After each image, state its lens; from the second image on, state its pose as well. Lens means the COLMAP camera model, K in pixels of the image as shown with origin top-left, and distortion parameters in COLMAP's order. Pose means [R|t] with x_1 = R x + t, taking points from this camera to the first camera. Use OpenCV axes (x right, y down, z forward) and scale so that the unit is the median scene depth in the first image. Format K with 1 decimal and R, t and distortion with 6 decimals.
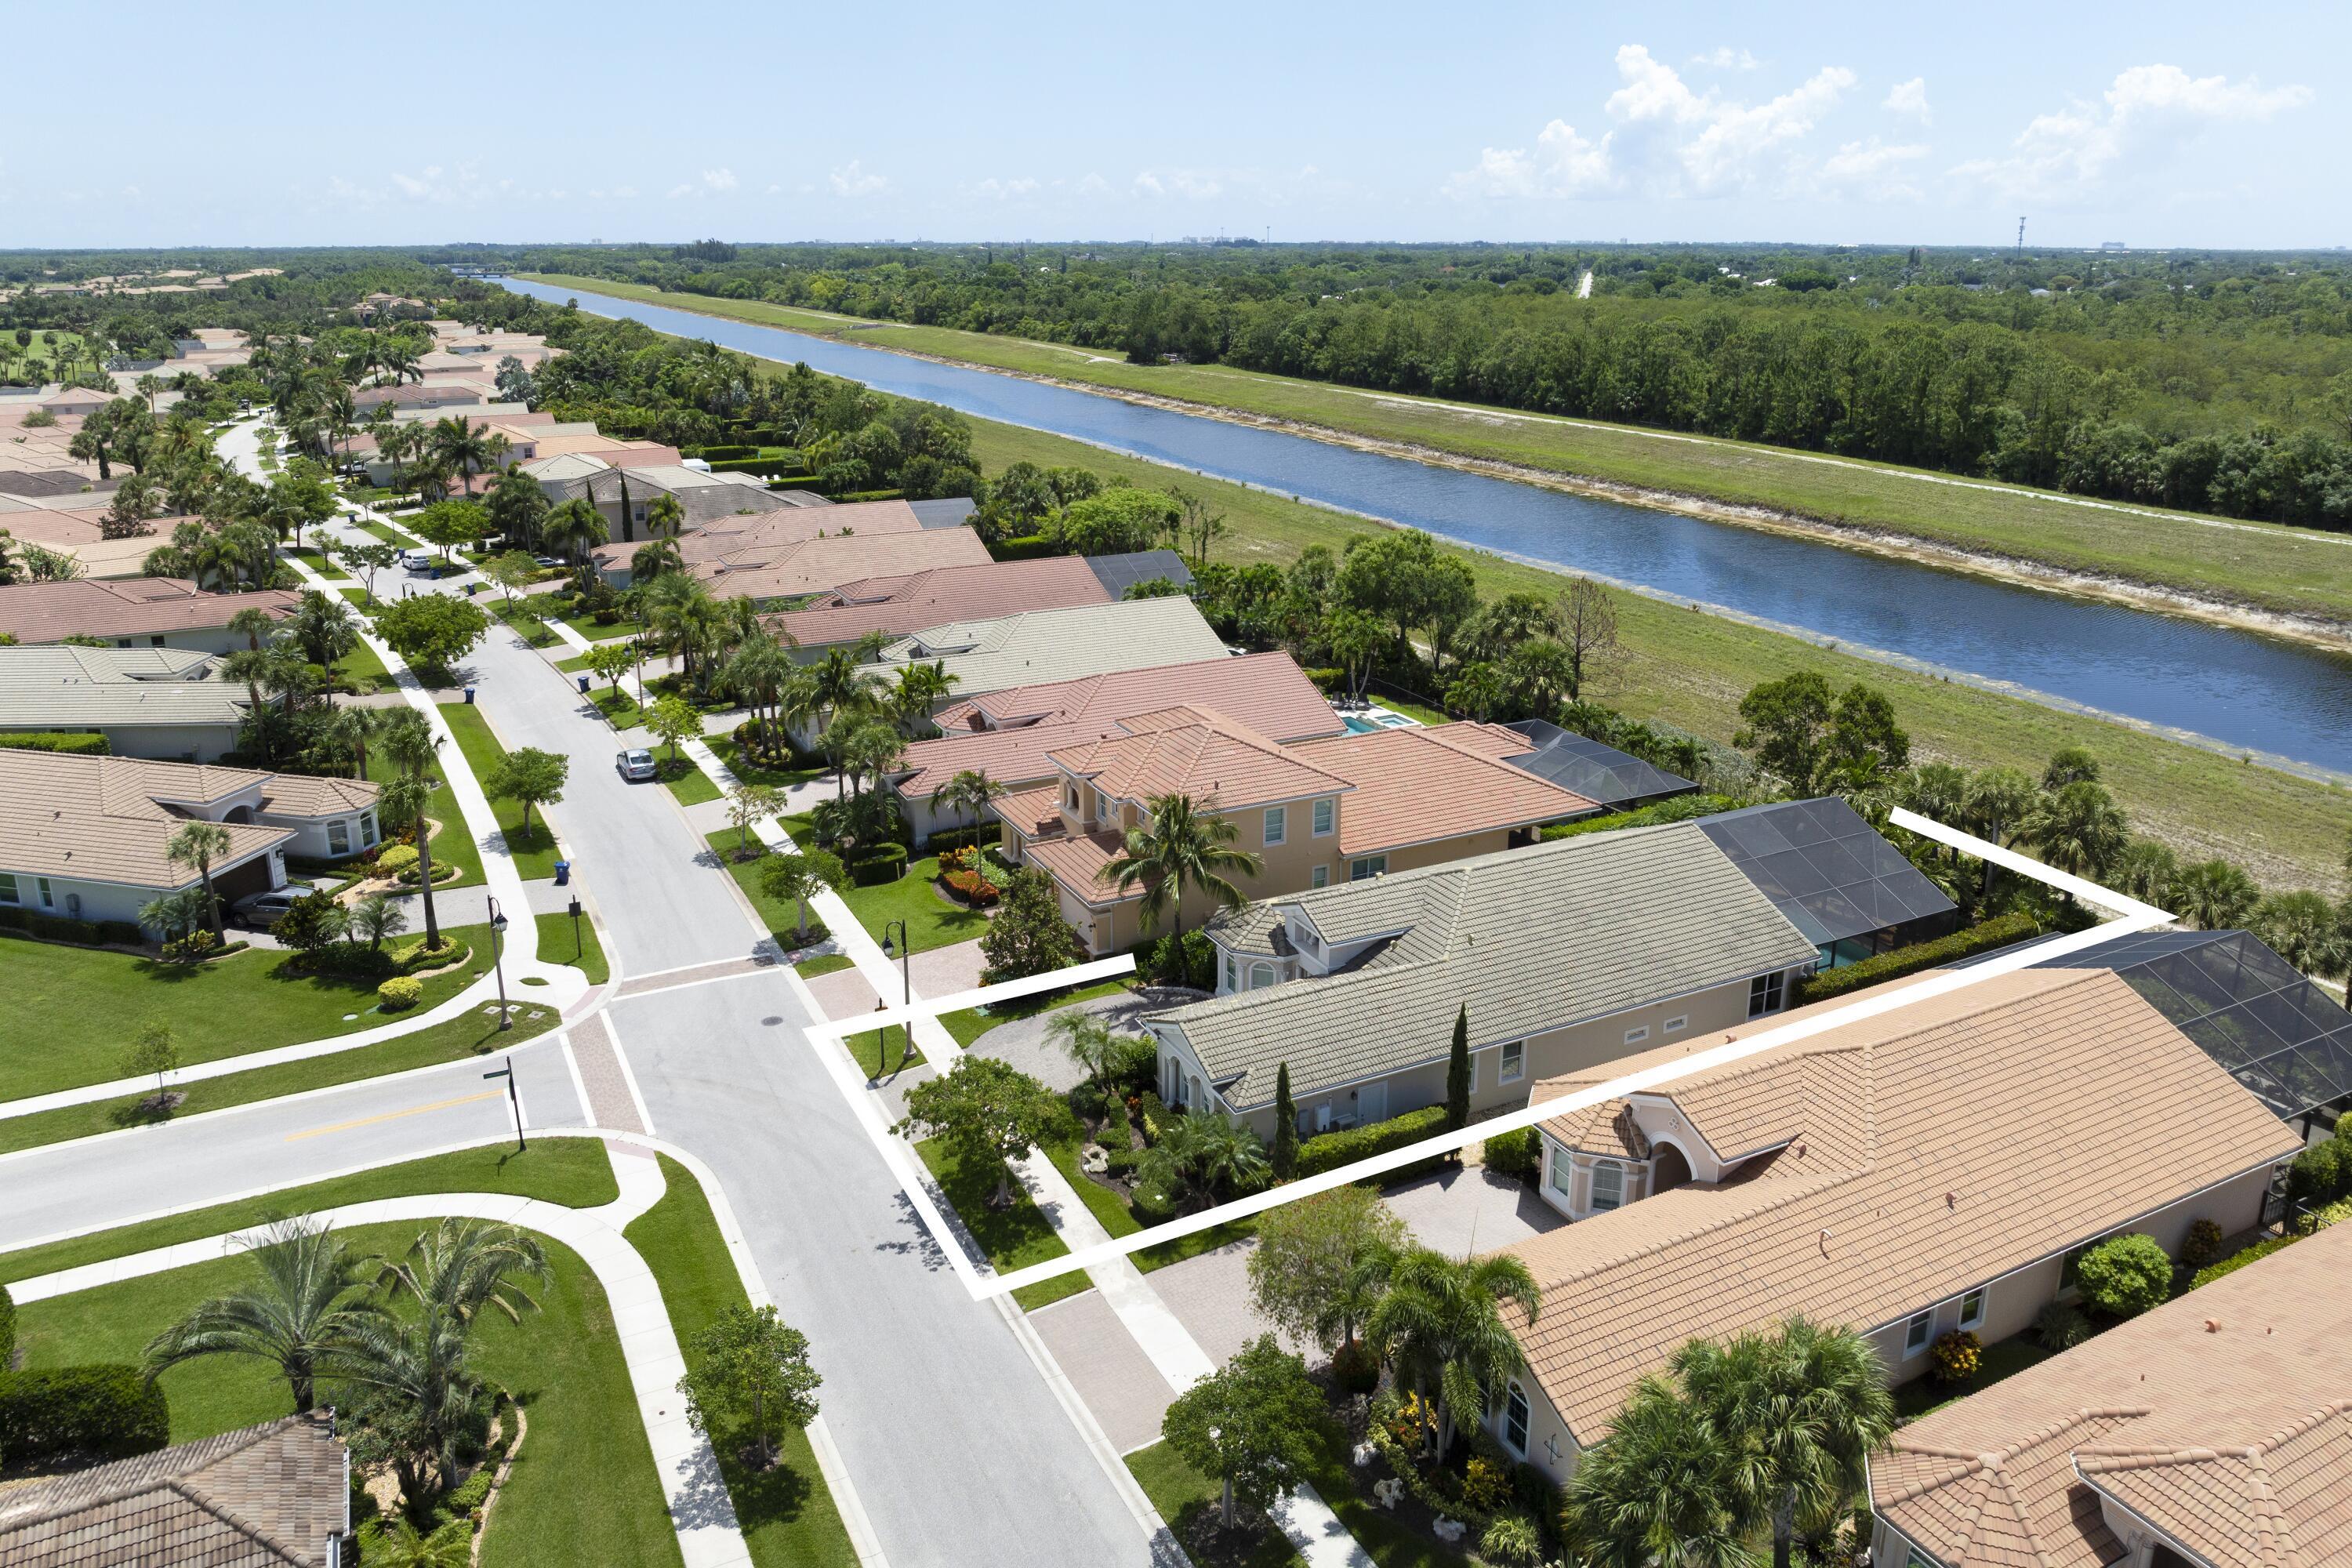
lens RADIAL K [[1655.1, 0, 1176.0], [0, 1655.1, 855.5], [0, 0, 1]] dist [-0.034262, -0.002023]
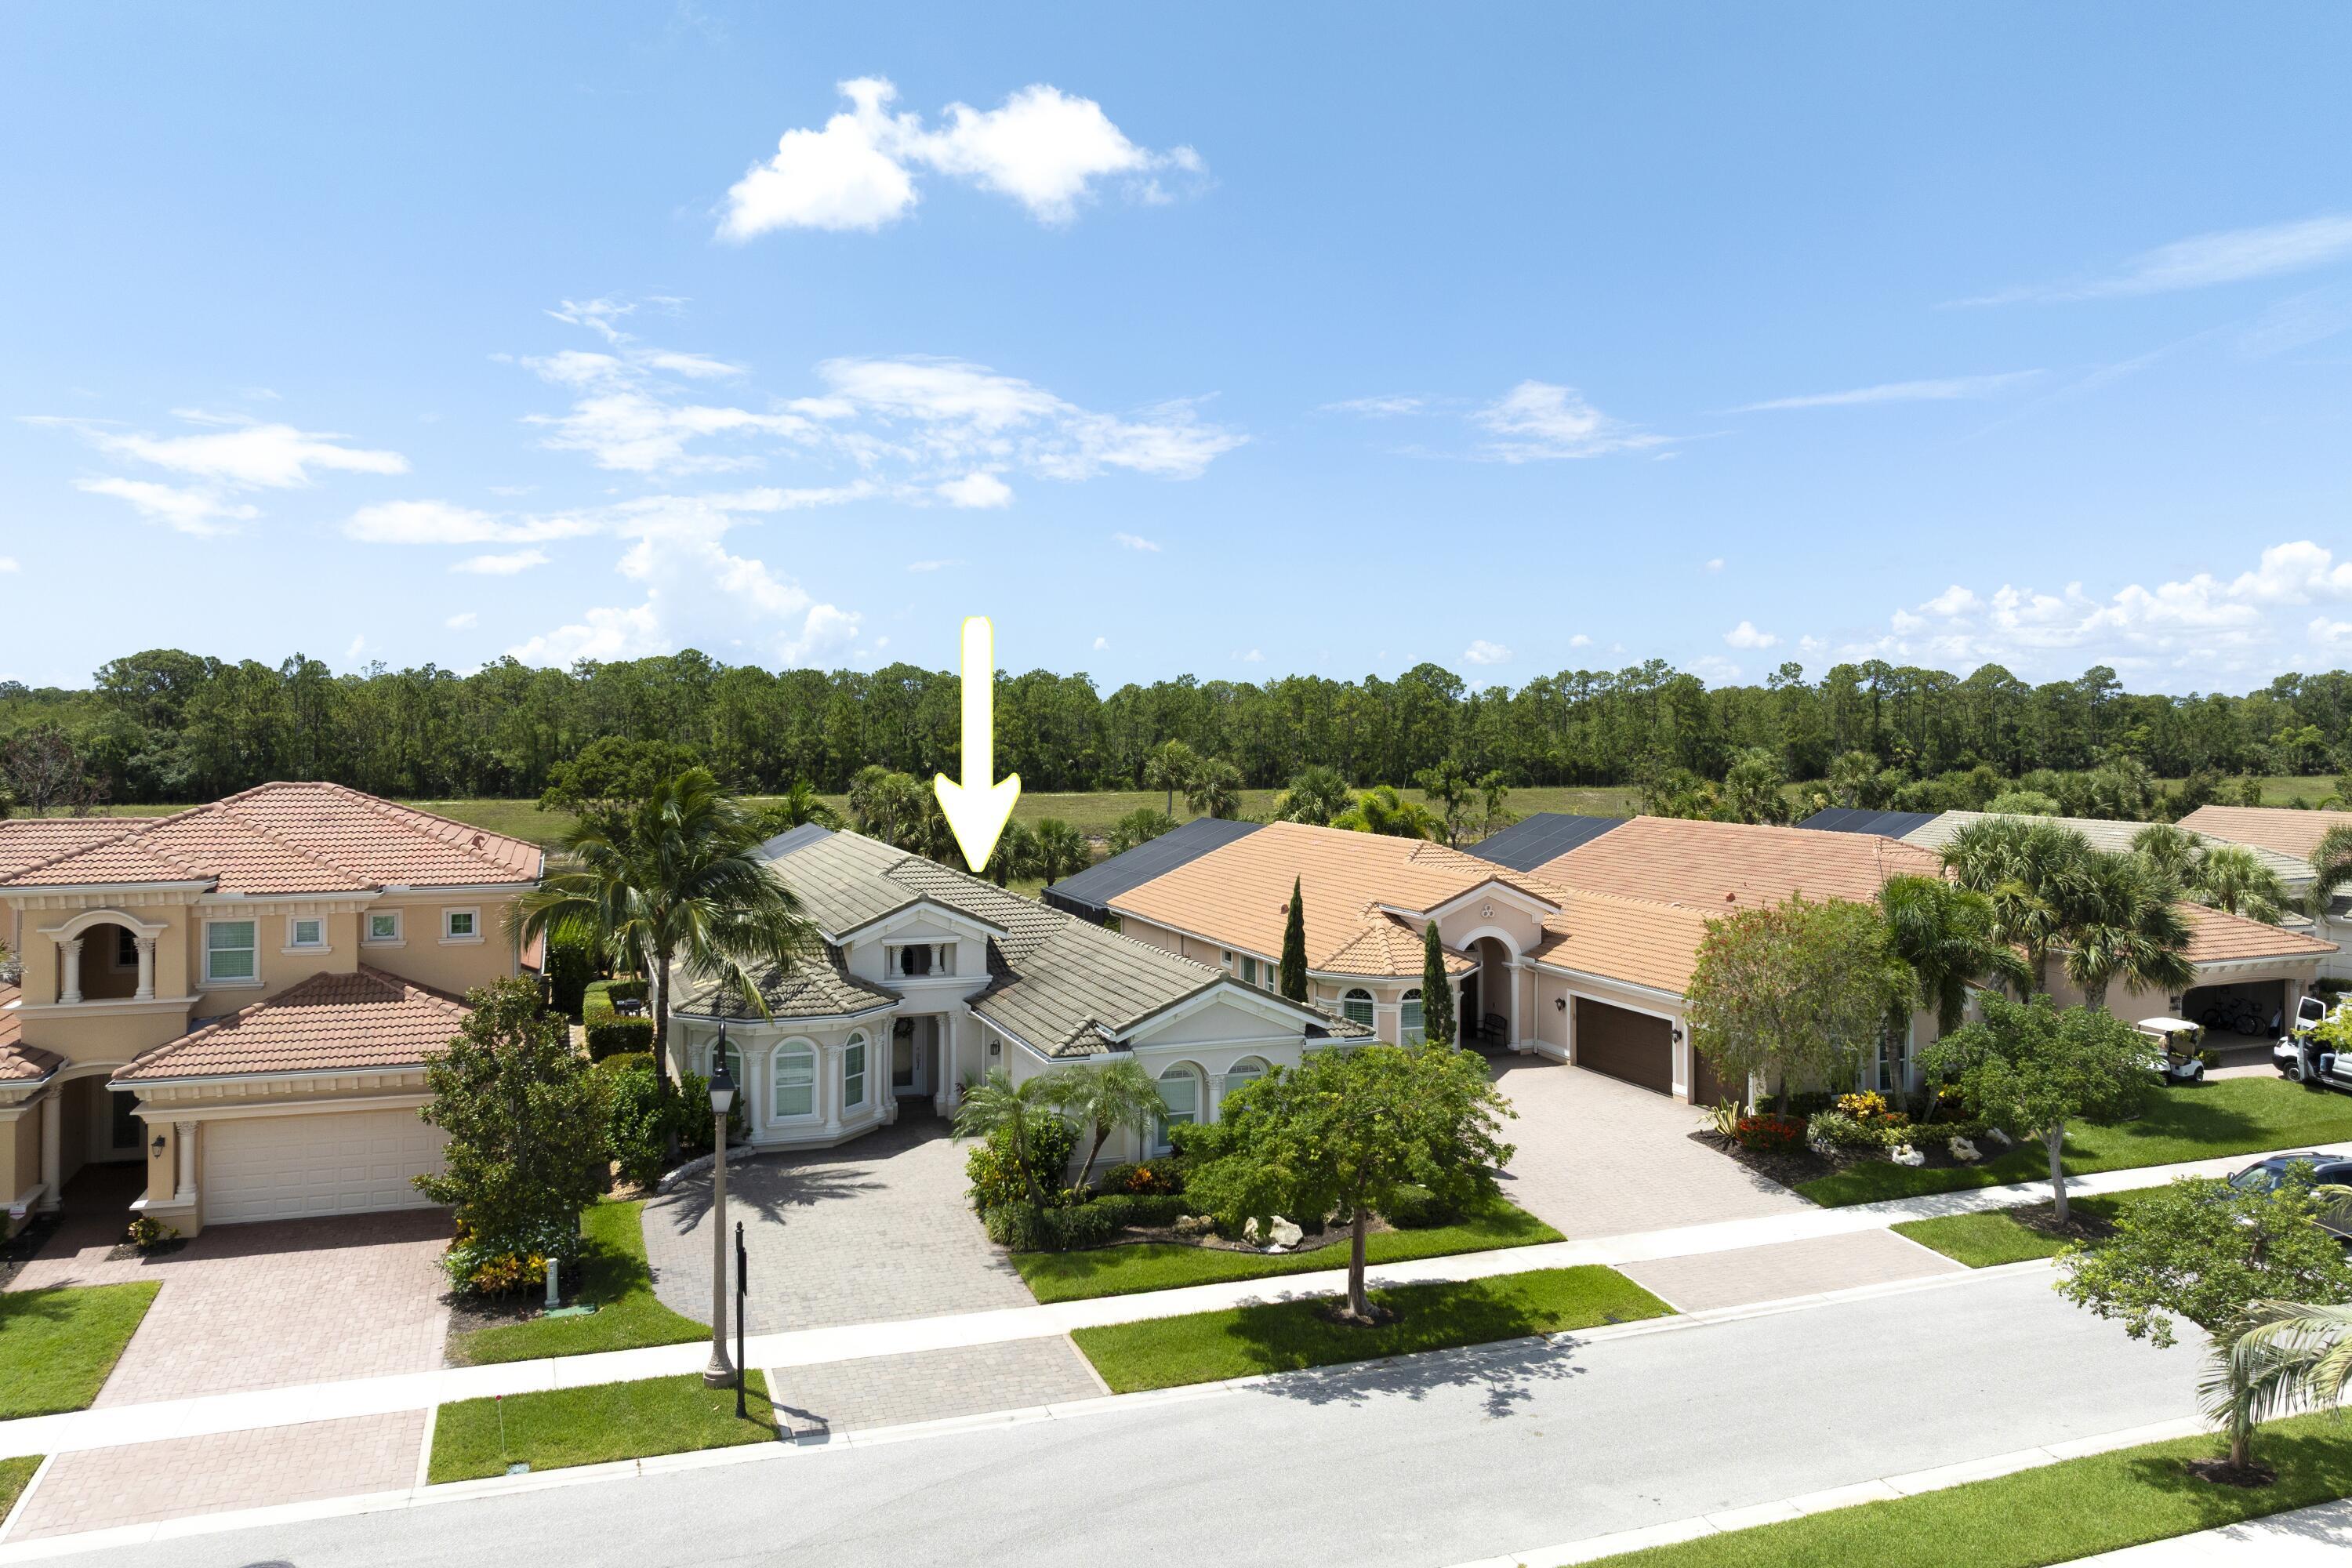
lens RADIAL K [[1696.2, 0, 1179.3], [0, 1696.2, 710.8], [0, 0, 1]] dist [-0.036648, -0.003297]
pose [[0.105837, 0.019373, 0.994195, -0.219651], [0.344577, 0.937149, -0.054943, 0.008877], [-0.932773, 0.348392, 0.092509, 0.306537]]
